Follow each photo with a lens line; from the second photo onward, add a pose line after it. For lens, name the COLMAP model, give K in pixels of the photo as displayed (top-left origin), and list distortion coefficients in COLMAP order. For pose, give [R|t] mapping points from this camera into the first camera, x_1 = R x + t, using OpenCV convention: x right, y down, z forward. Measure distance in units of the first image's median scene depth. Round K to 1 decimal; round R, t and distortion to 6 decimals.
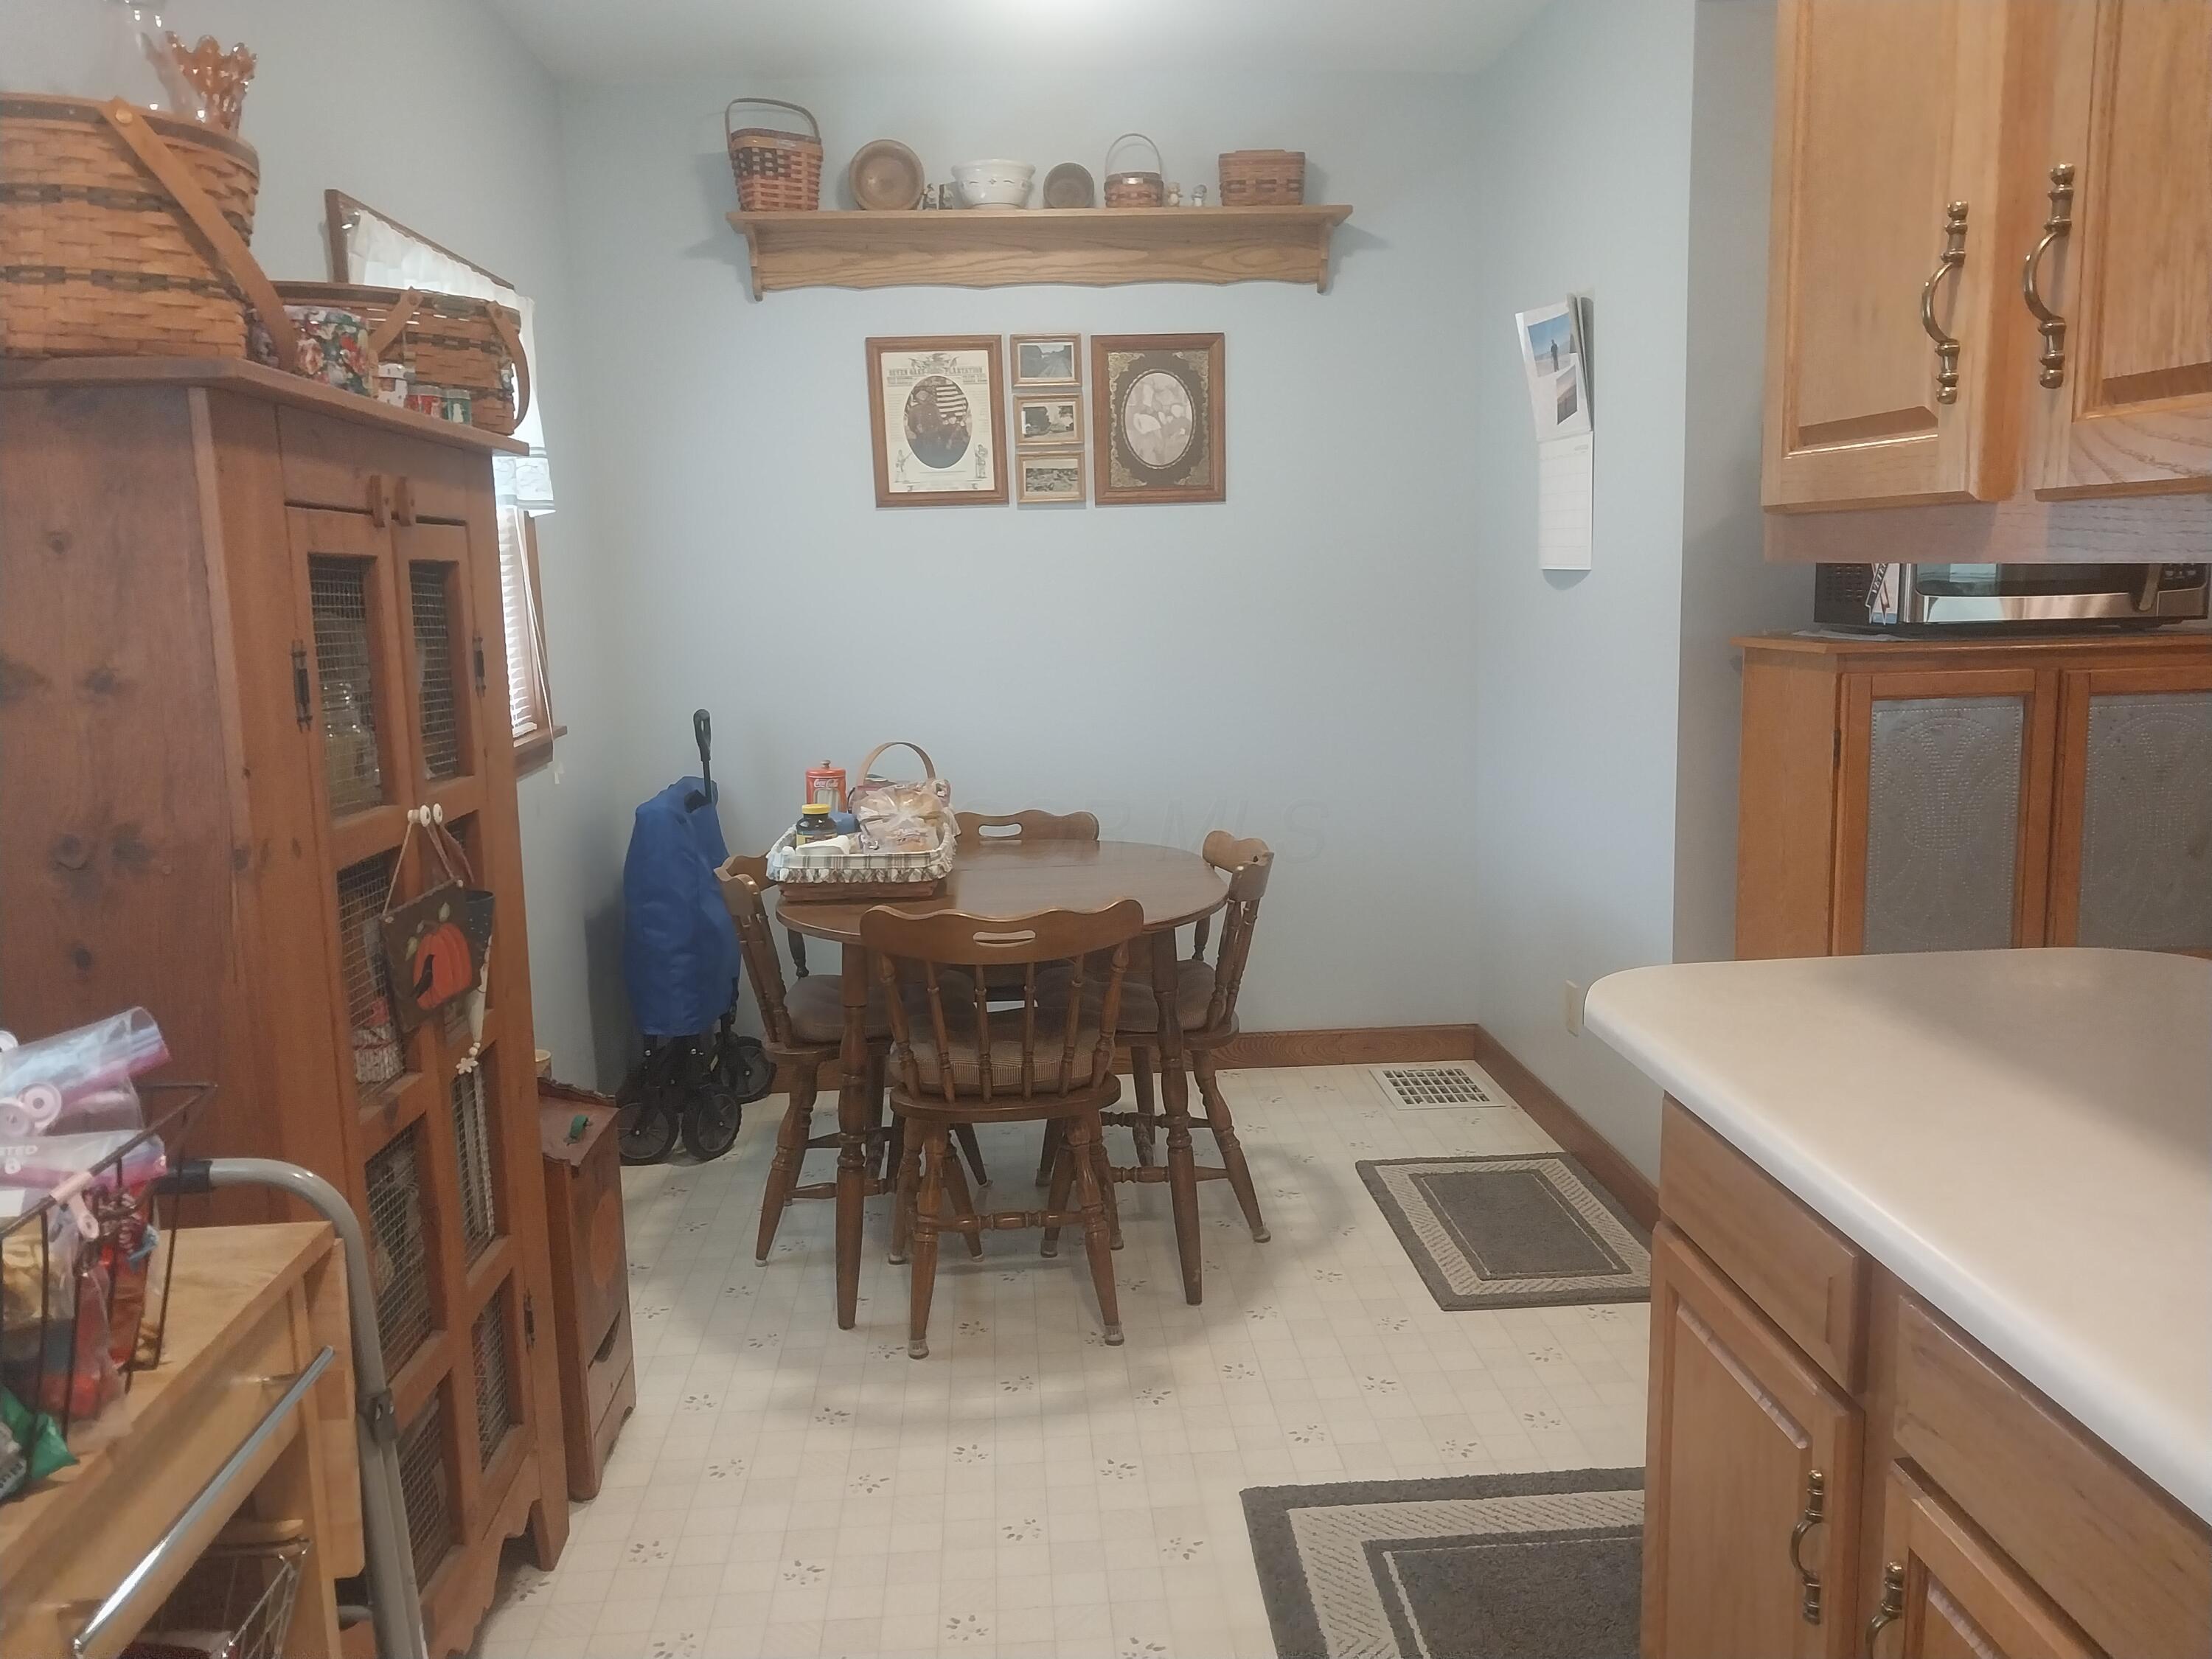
lens RADIAL K [[1731.3, 0, 1106.0], [0, 1731.3, 829.5], [0, 0, 1]] dist [-0.002104, -0.003699]
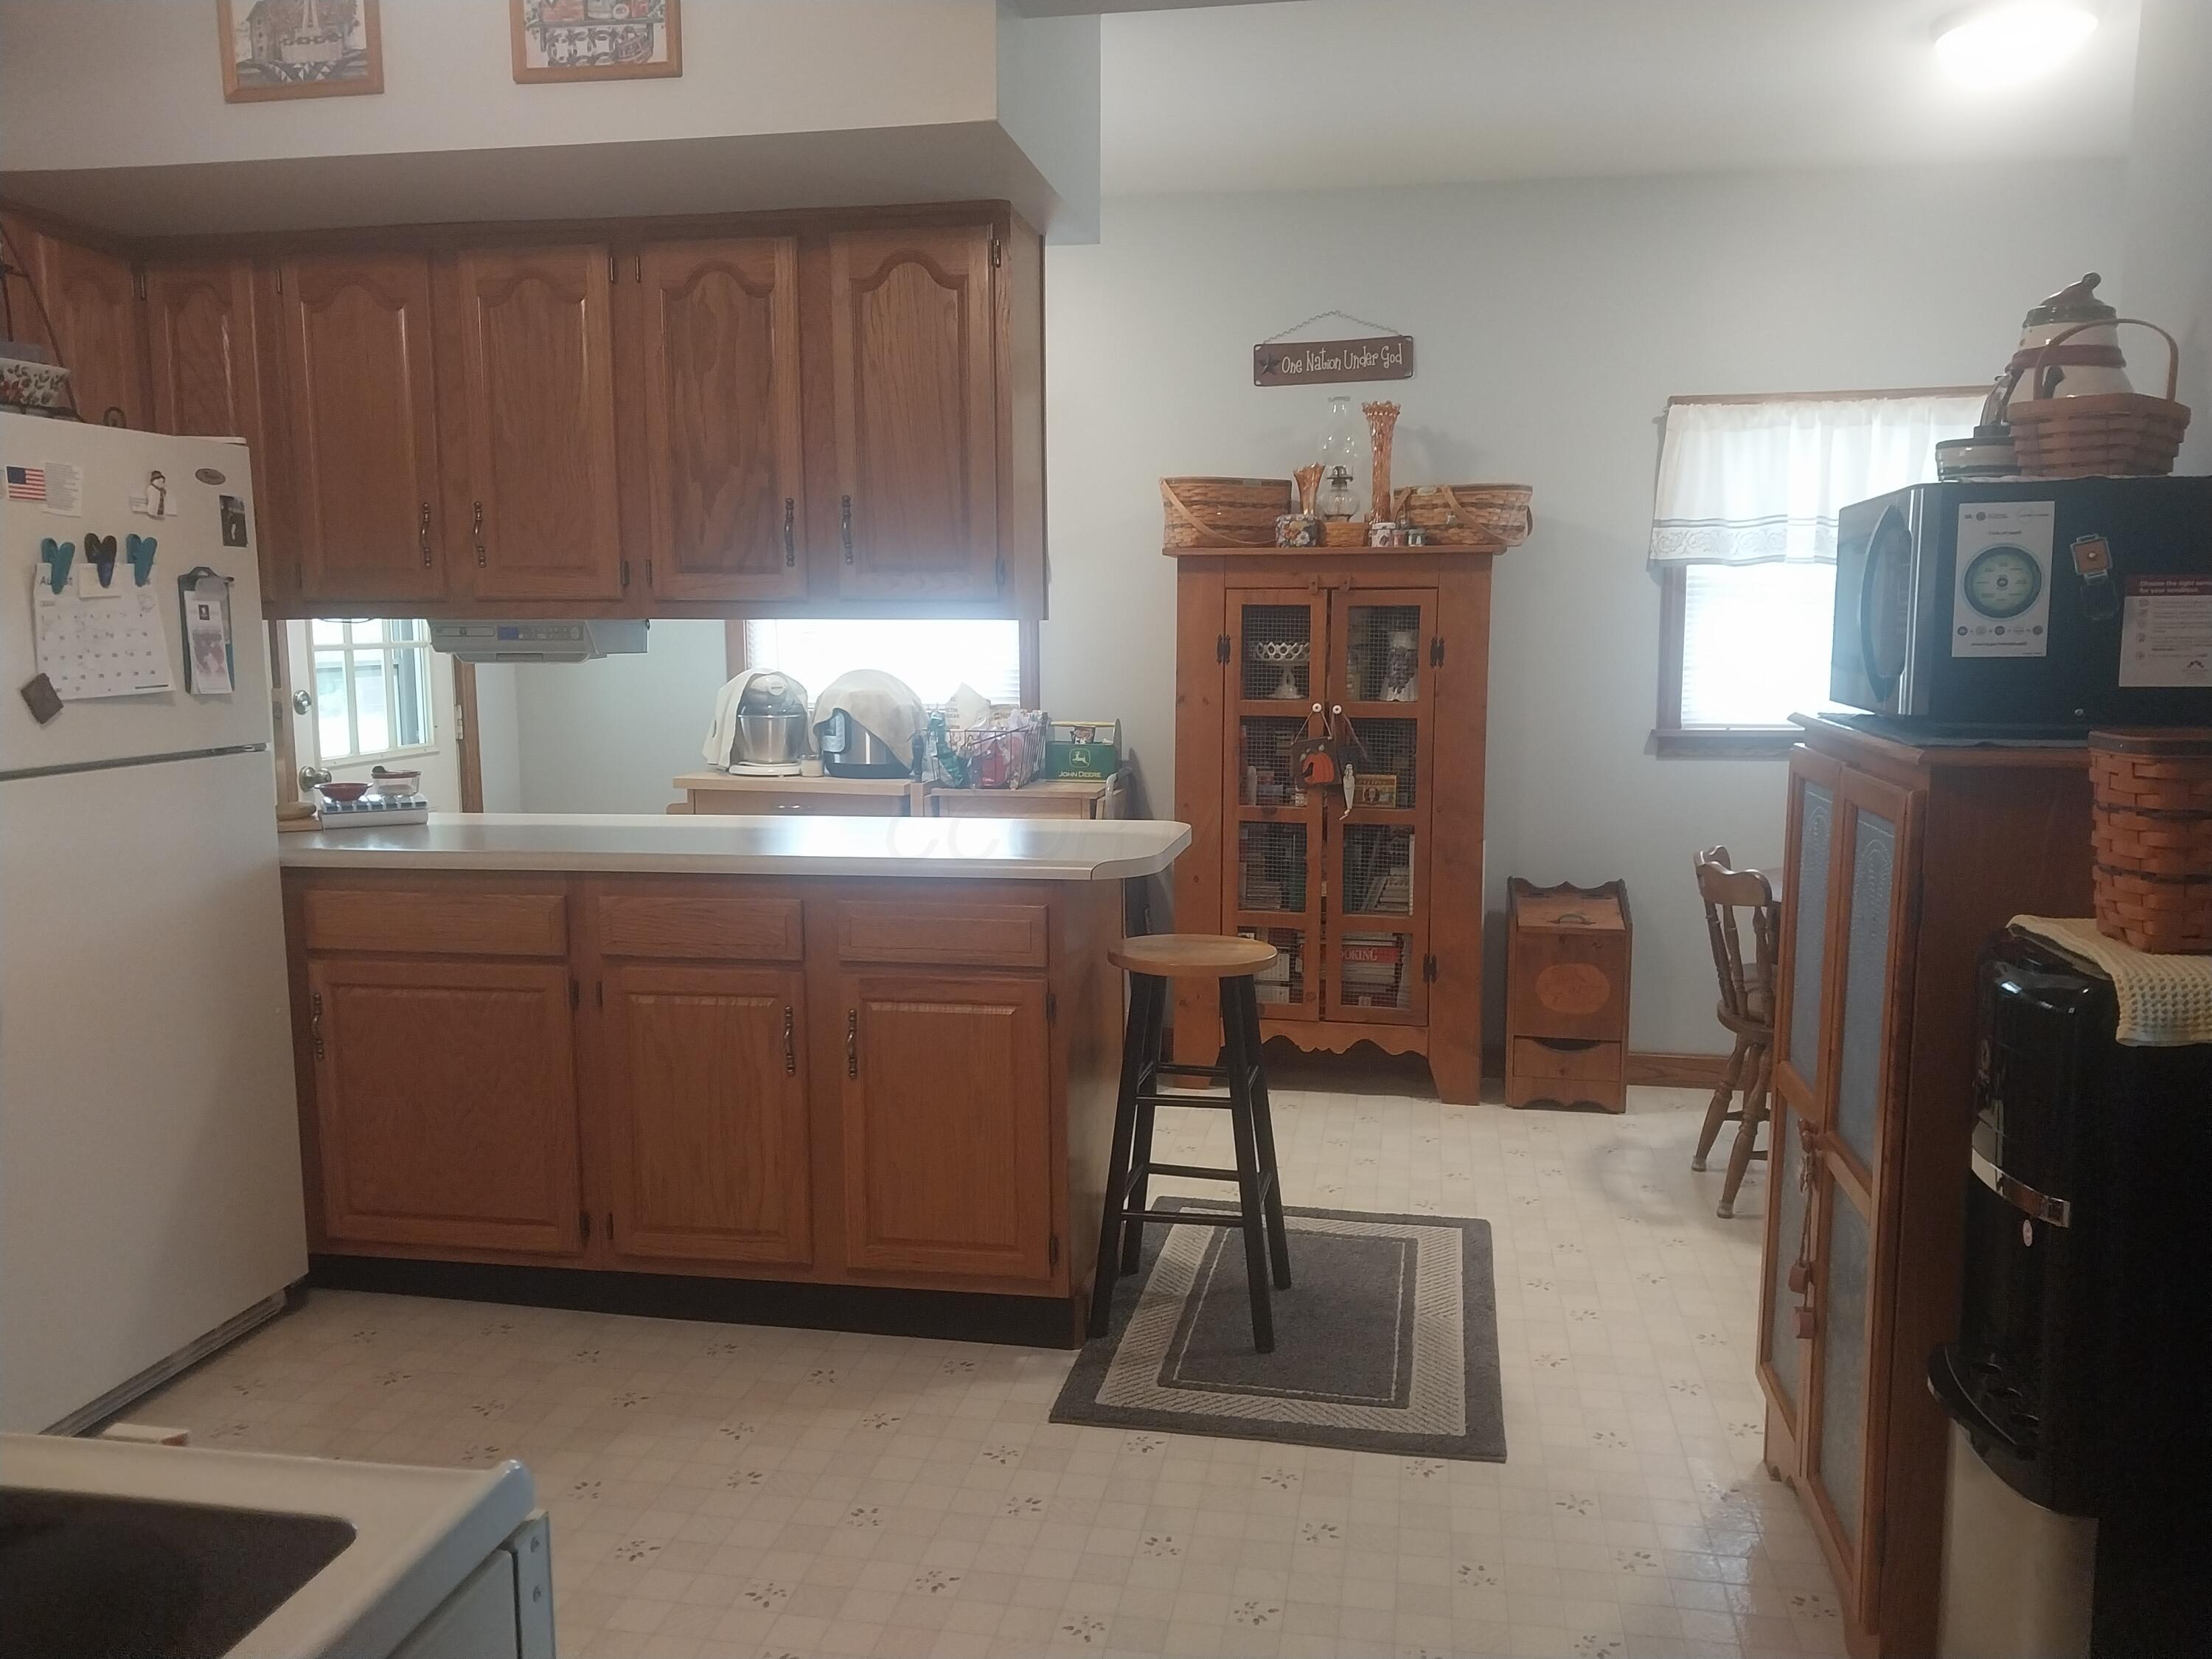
lens RADIAL K [[1731.3, 0, 1106.0], [0, 1731.3, 829.5], [0, 0, 1]] dist [-0.002104, -0.003699]
pose [[-0.243707, 0.145117, -0.958930, 1.441606], [-0.139787, 0.973162, 0.182797, -0.171743], [0.959722, 0.178595, -0.216881, 0.861985]]
